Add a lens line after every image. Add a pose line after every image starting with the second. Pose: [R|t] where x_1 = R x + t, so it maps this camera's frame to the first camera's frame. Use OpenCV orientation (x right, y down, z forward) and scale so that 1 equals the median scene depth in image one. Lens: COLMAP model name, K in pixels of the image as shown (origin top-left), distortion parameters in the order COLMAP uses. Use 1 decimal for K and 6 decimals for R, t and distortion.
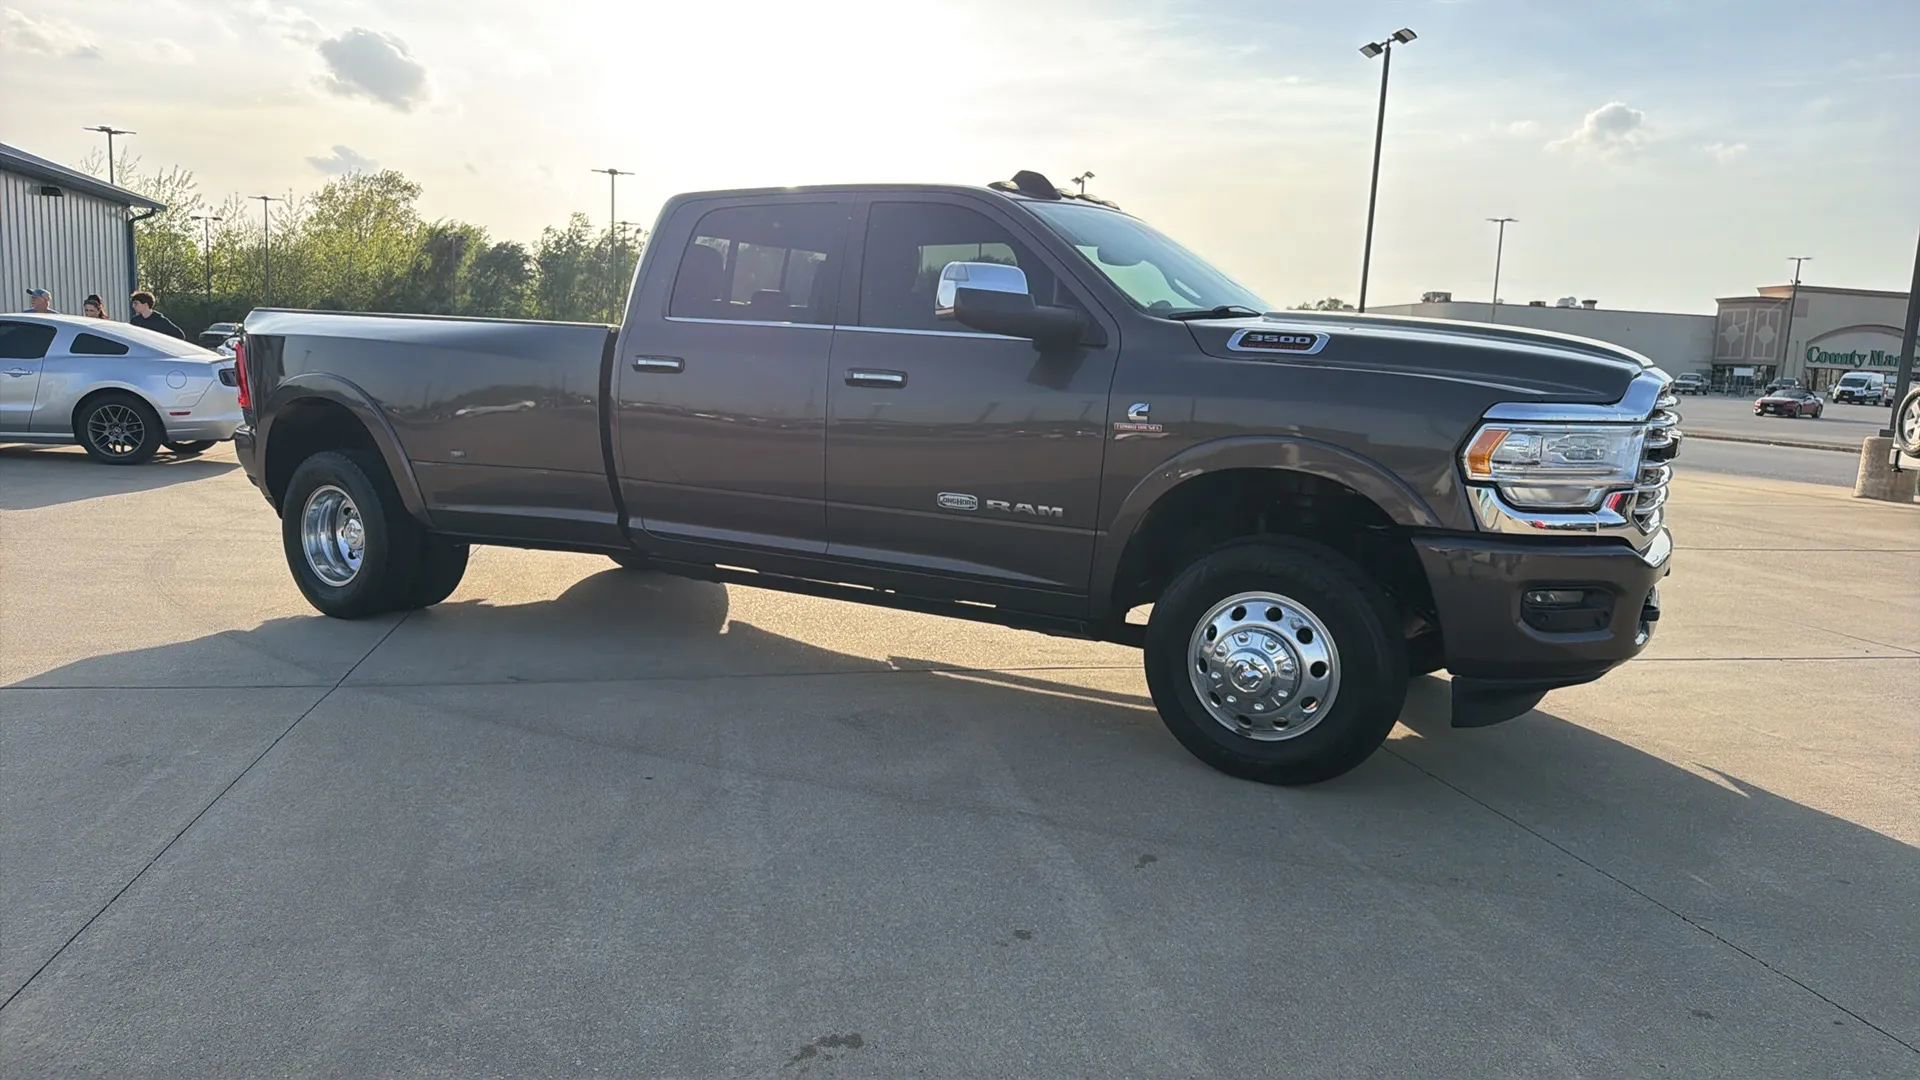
lens RADIAL K [[1295.3, 0, 928.9], [0, 1295.3, 531.6], [0, 0, 1]] dist [0.055532, -0.070585]
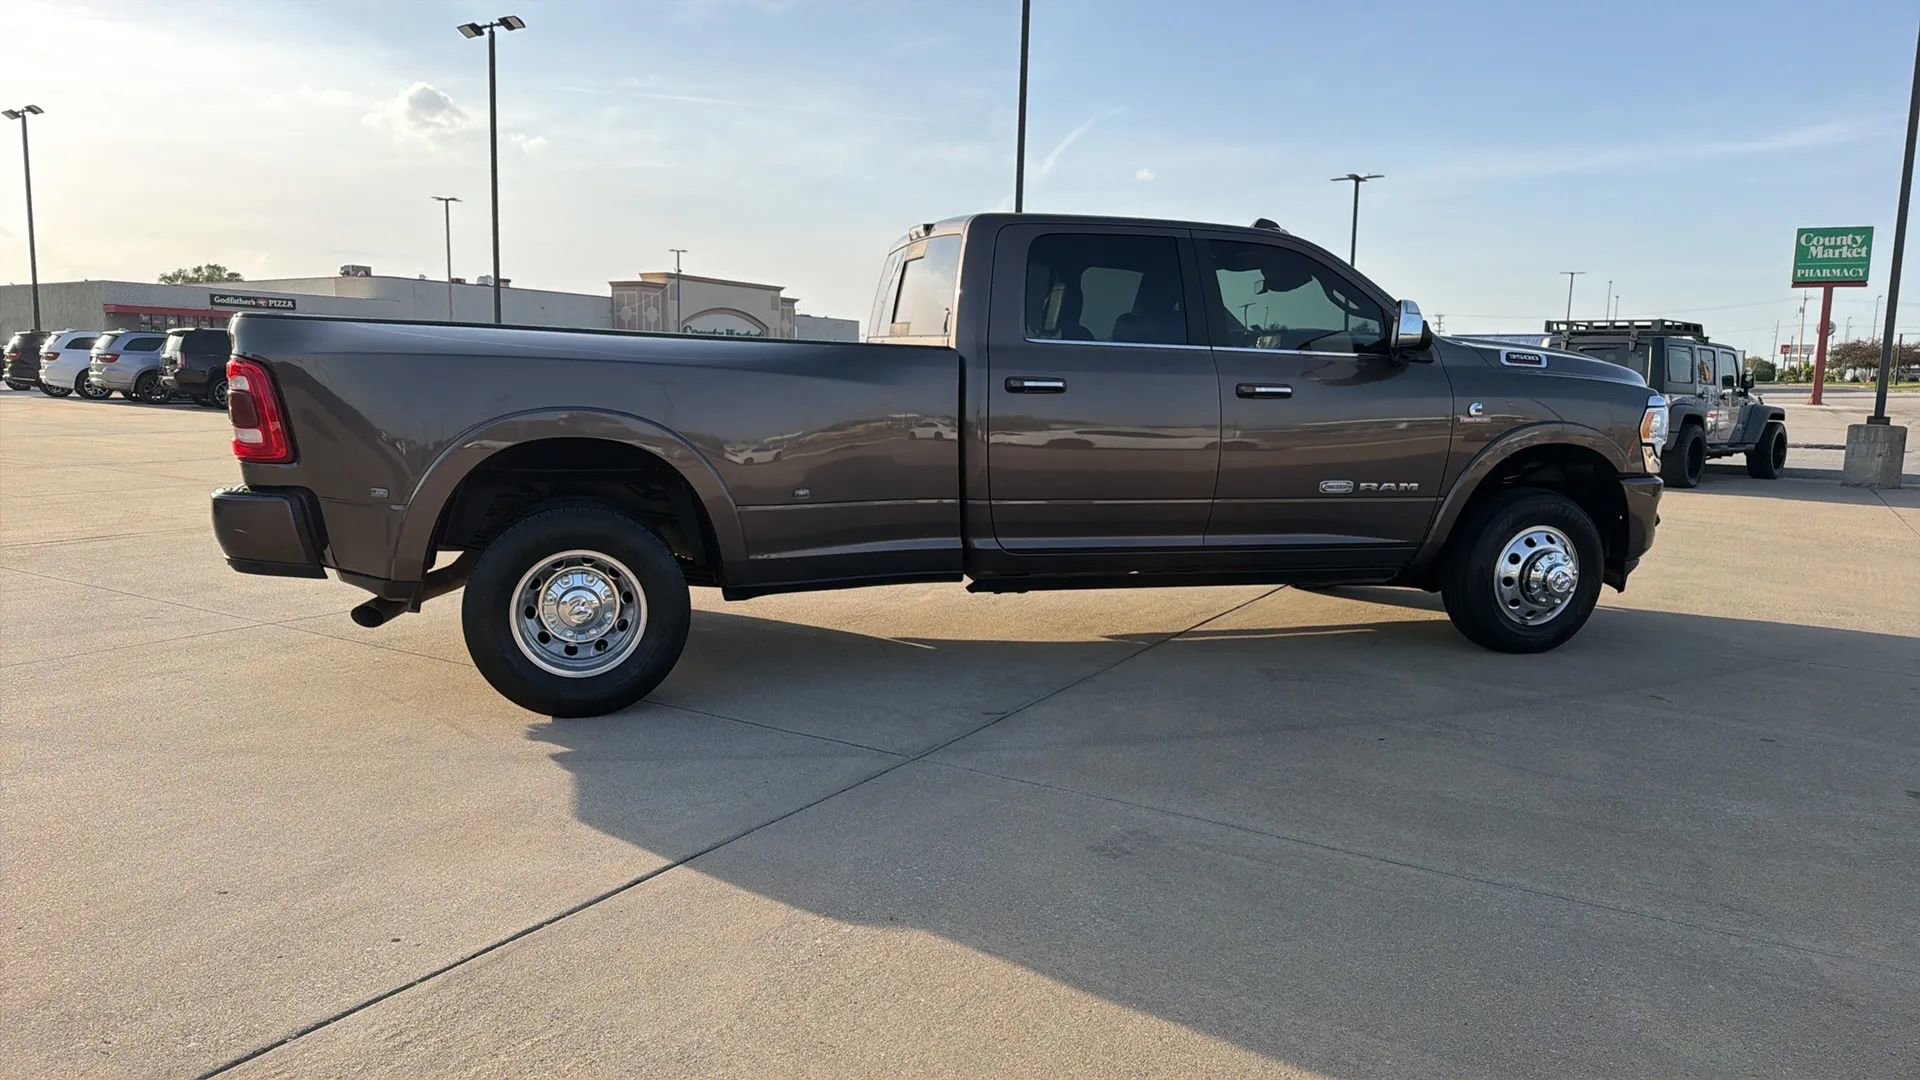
lens RADIAL K [[1295.3, 0, 941.9], [0, 1295.3, 535.2], [0, 0, 1]] dist [0.055532, -0.070585]
pose [[0.680074, -0.114953, 0.724075, -1.205872], [0.098614, 0.992999, 0.065026, -0.100790], [-0.726481, 0.027181, 0.686649, 0.427600]]
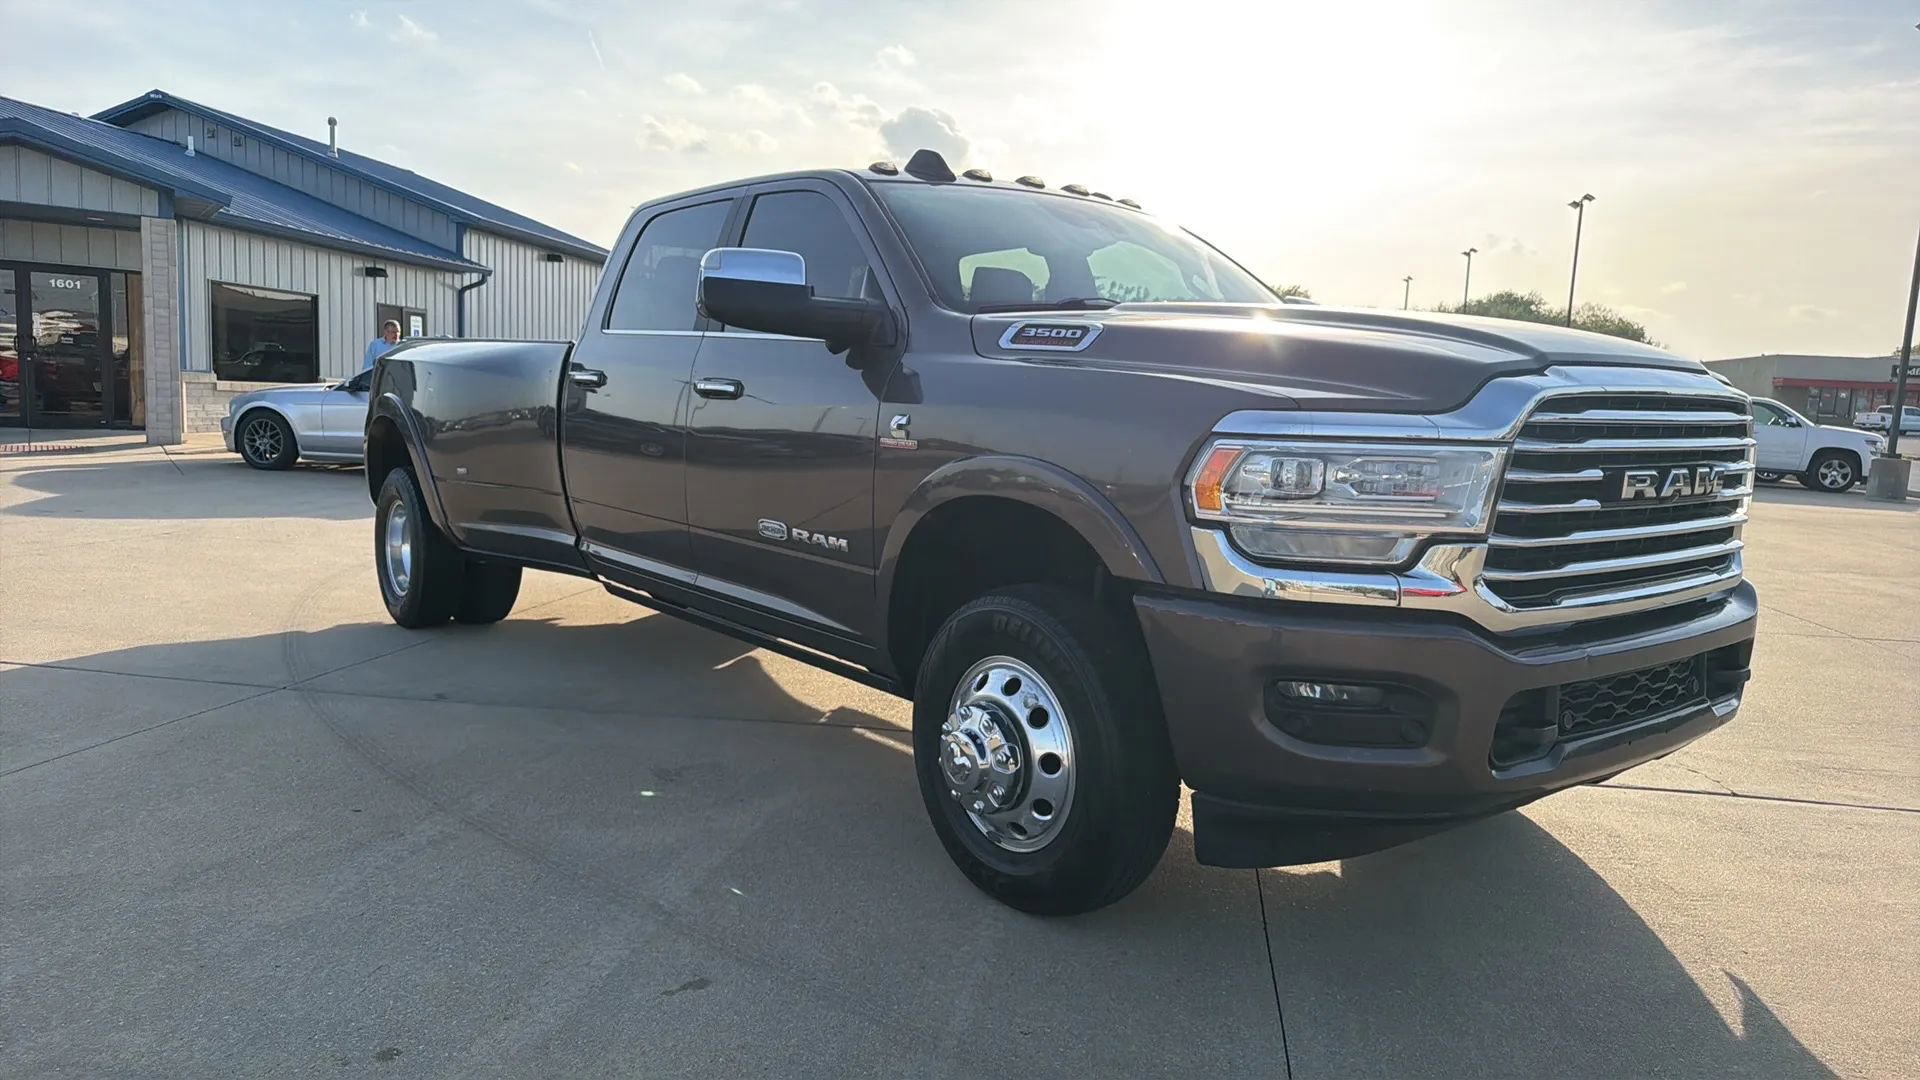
lens RADIAL K [[1295.3, 0, 946.6], [0, 1295.3, 529.8], [0, 0, 1]] dist [0.055532, -0.070585]
pose [[0.933143, 0.037563, -0.357538, 0.457057], [-0.051220, 0.998272, -0.028800, -0.004803], [0.355839, 0.045188, 0.933454, 0.242577]]
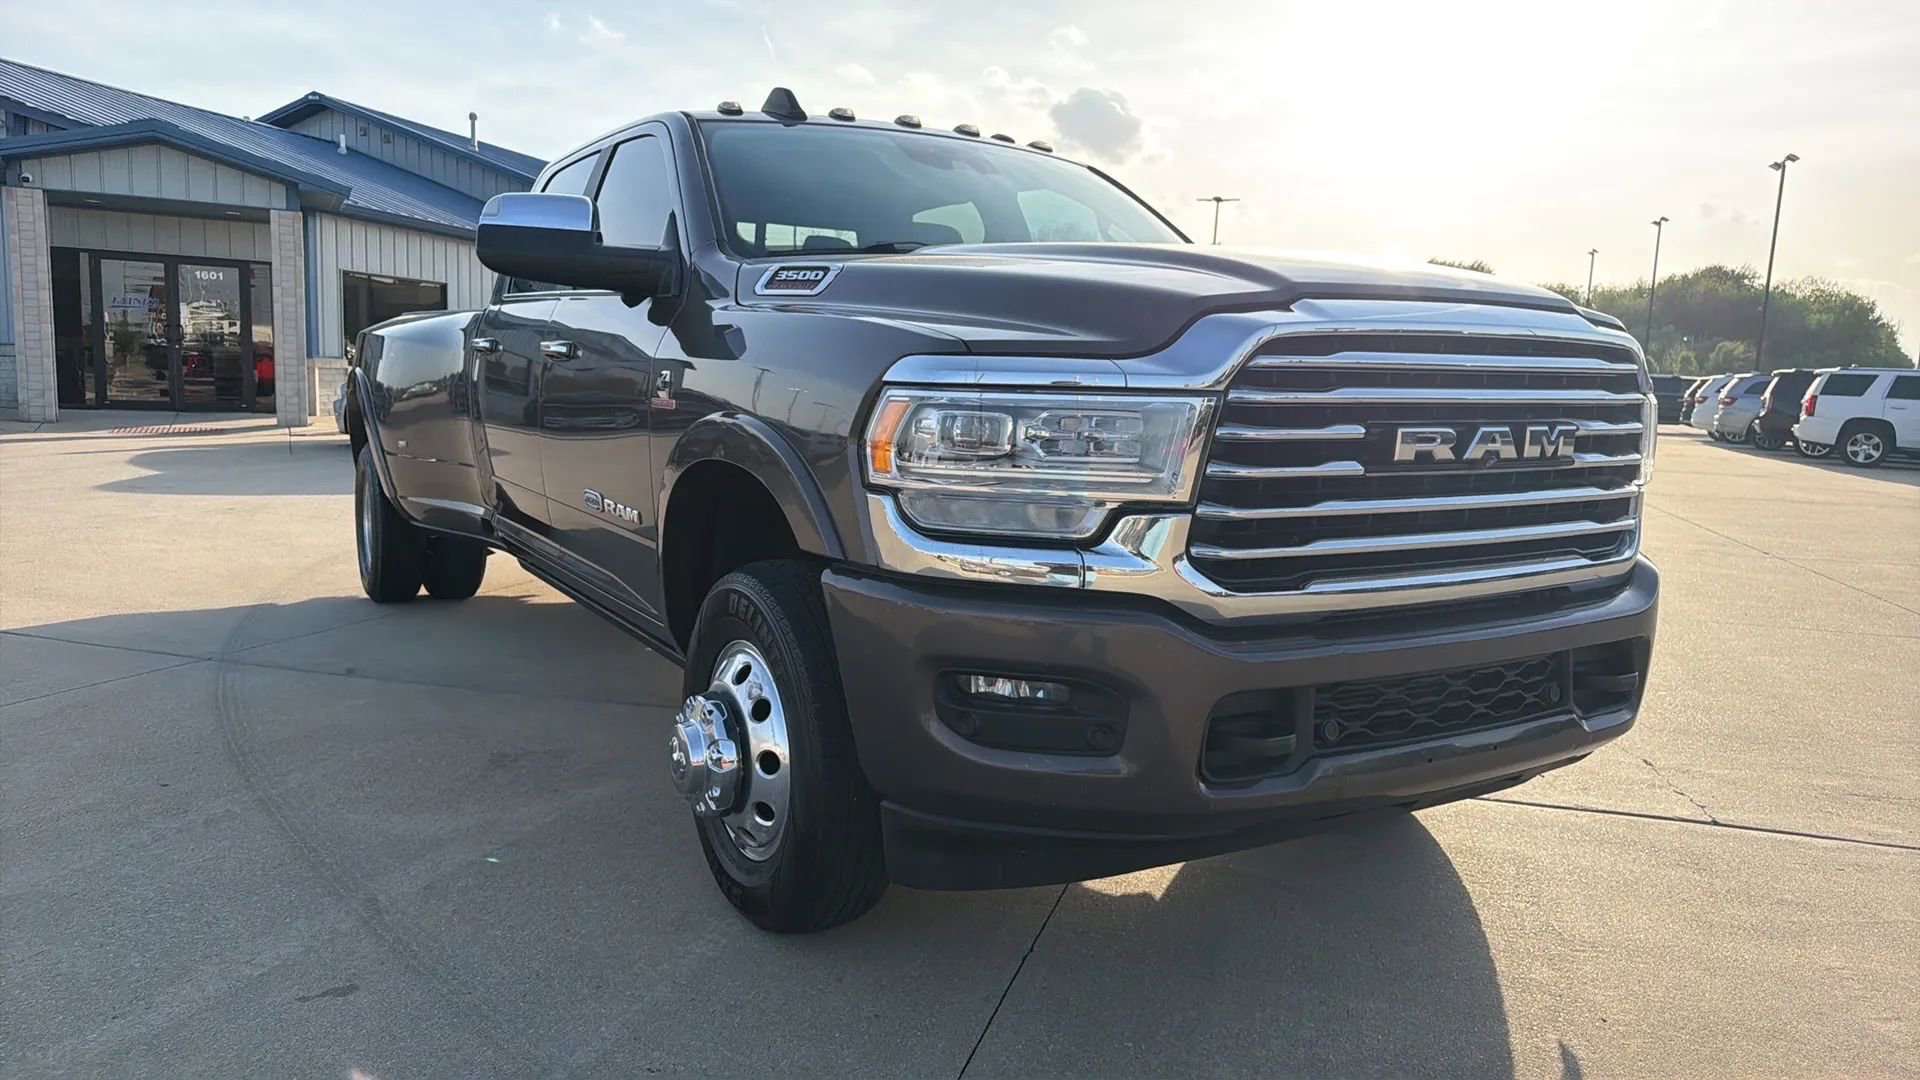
lens RADIAL K [[1295.3, 0, 934.2], [0, 1295.3, 547.2], [0, 0, 1]] dist [0.055532, -0.070585]
pose [[0.876308, 0.056426, -0.478436, 0.618831], [-0.063065, 0.998007, 0.002192, -0.010594], [0.477606, 0.028252, 0.878120, 0.407388]]
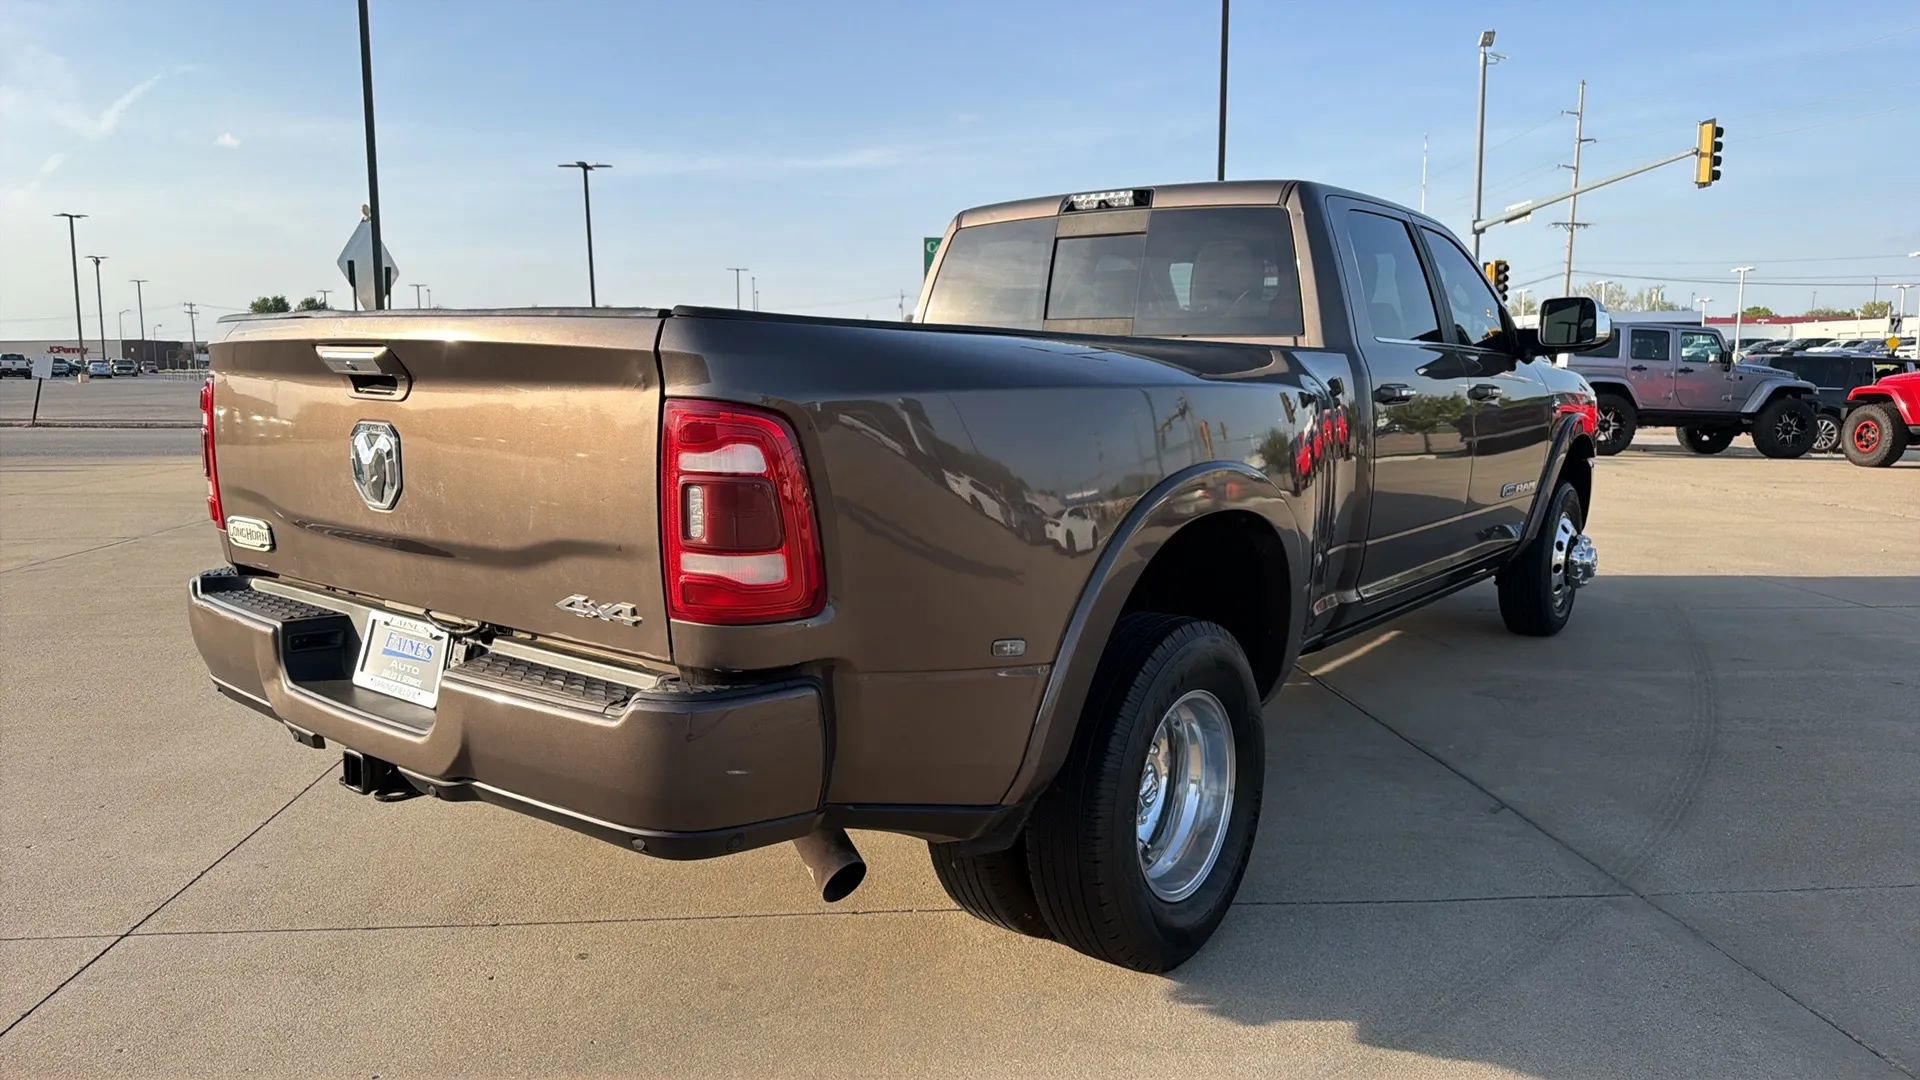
lens RADIAL K [[1295.3, 0, 931.6], [0, 1295.3, 519.8], [0, 0, 1]] dist [0.055532, -0.070585]
pose [[0.120040, -0.152922, 0.980921, -1.283544], [0.132764, 0.981663, 0.136790, -0.242618], [-0.983852, 0.113810, 0.138141, 1.415253]]
